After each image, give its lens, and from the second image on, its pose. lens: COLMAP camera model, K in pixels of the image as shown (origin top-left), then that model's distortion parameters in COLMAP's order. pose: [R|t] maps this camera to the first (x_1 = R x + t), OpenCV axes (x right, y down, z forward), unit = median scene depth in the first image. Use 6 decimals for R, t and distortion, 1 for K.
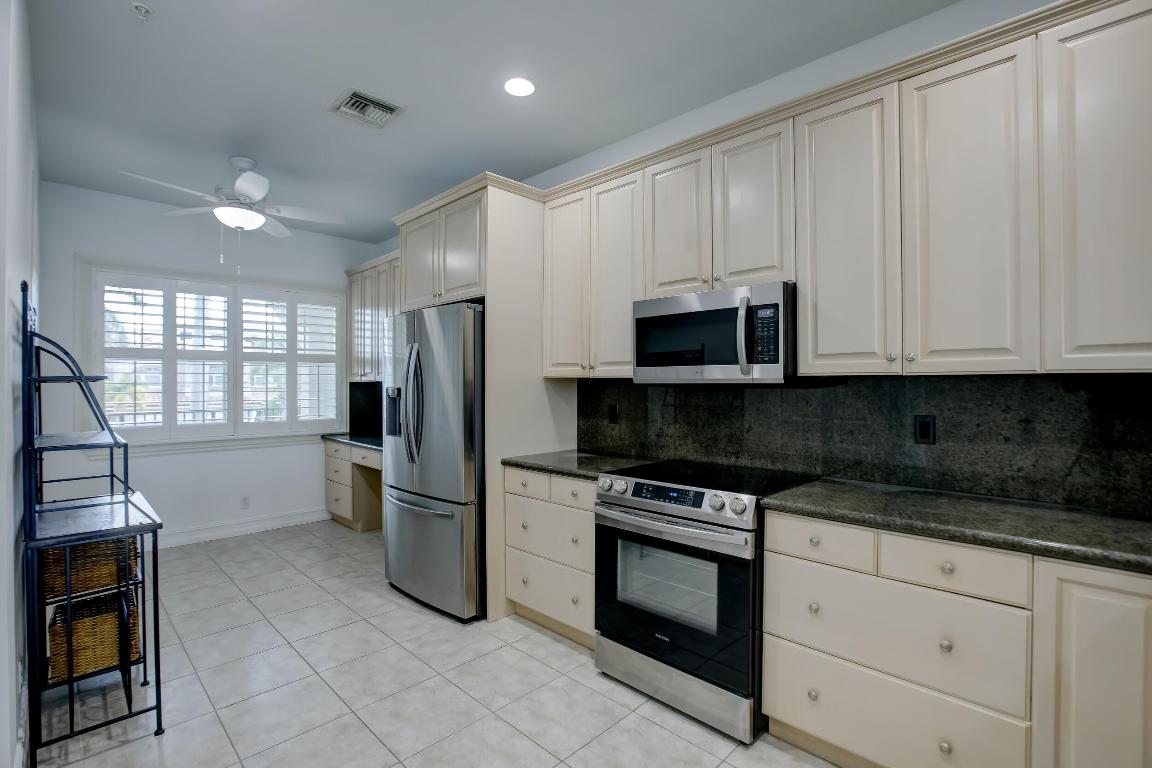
lens RADIAL K [[526.4, 0, 571.2], [0, 526.4, 386.2], [0, 0, 1]] dist [-0.046987, 0.006373]
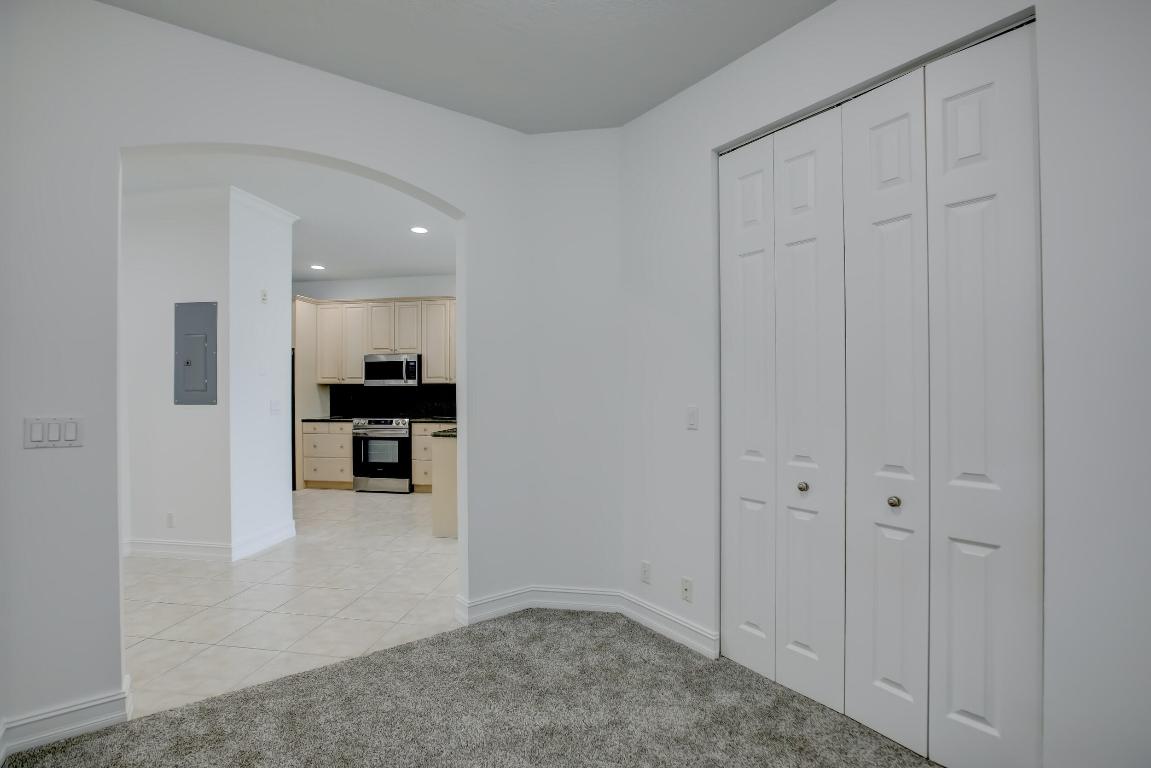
lens RADIAL K [[525.9, 0, 572.7], [0, 525.9, 386.7], [0, 0, 1]] dist [-0.046987, 0.006373]
pose [[0.807962, -0.004203, 0.589219, -0.656644], [0.004603, 0.999989, 0.000820, 0.000773], [-0.589216, 0.002049, 0.807973, -1.973807]]
